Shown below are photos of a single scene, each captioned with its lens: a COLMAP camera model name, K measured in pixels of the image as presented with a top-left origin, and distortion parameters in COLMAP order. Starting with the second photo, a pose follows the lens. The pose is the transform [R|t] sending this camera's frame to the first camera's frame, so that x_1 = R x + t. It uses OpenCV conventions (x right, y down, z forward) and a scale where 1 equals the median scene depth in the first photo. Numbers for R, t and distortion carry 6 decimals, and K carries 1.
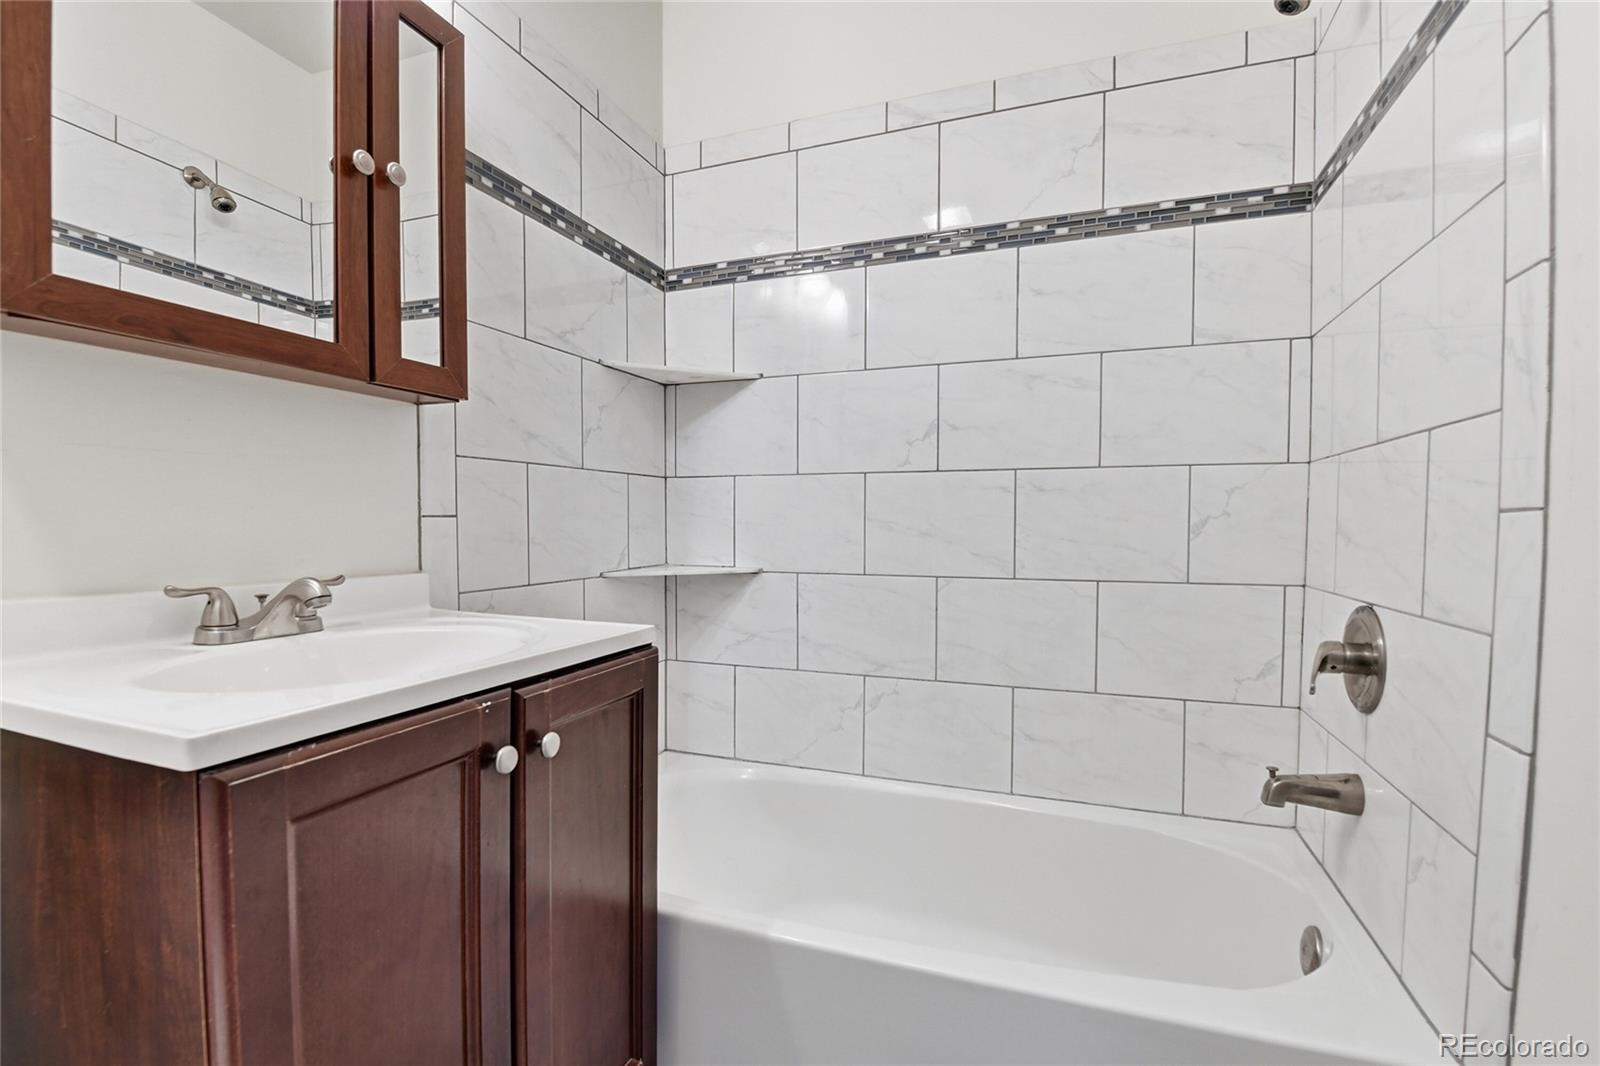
lens RADIAL K [[720.6, 0, 801.8], [0, 720.6, 542.5], [0, 0, 1]] dist [0.004467, -0.000795]
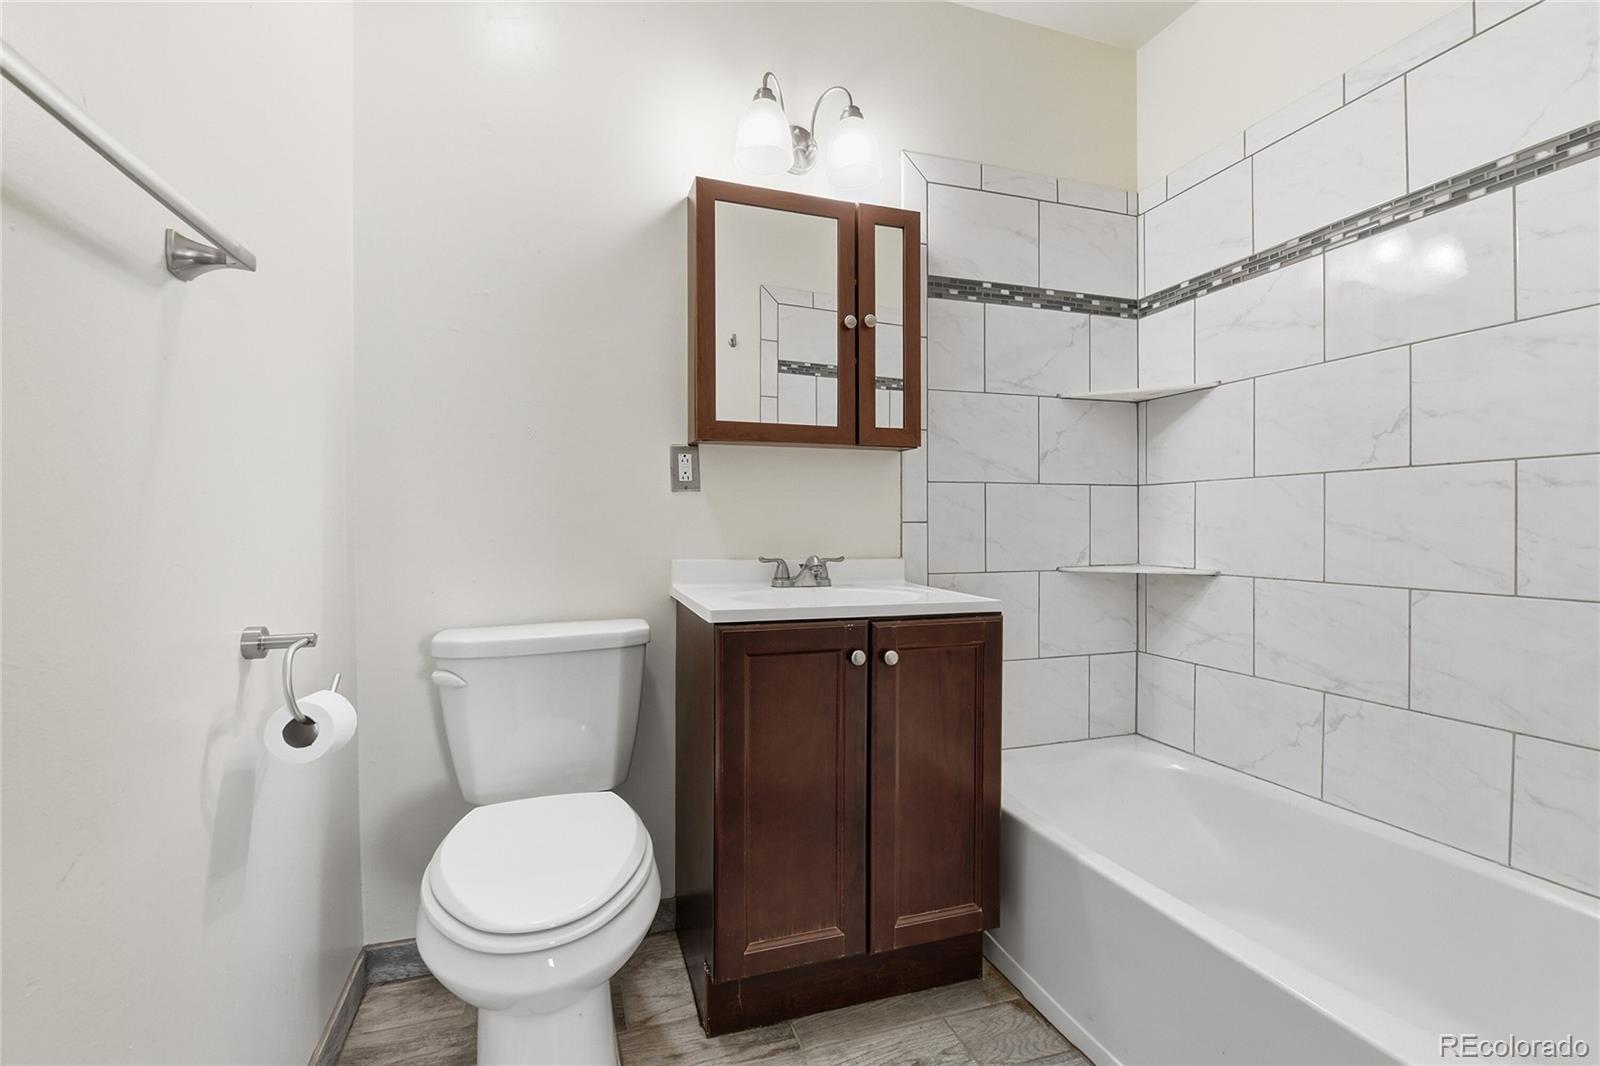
lens RADIAL K [[720.6, 0, 801.0], [0, 720.6, 527.3], [0, 0, 1]] dist [0.004467, -0.000795]
pose [[0.634782, -0.000473, -0.772691, 0.405035], [-0.021004, 0.999620, -0.017867, 0.005031], [0.772406, 0.027571, 0.634530, -0.117867]]
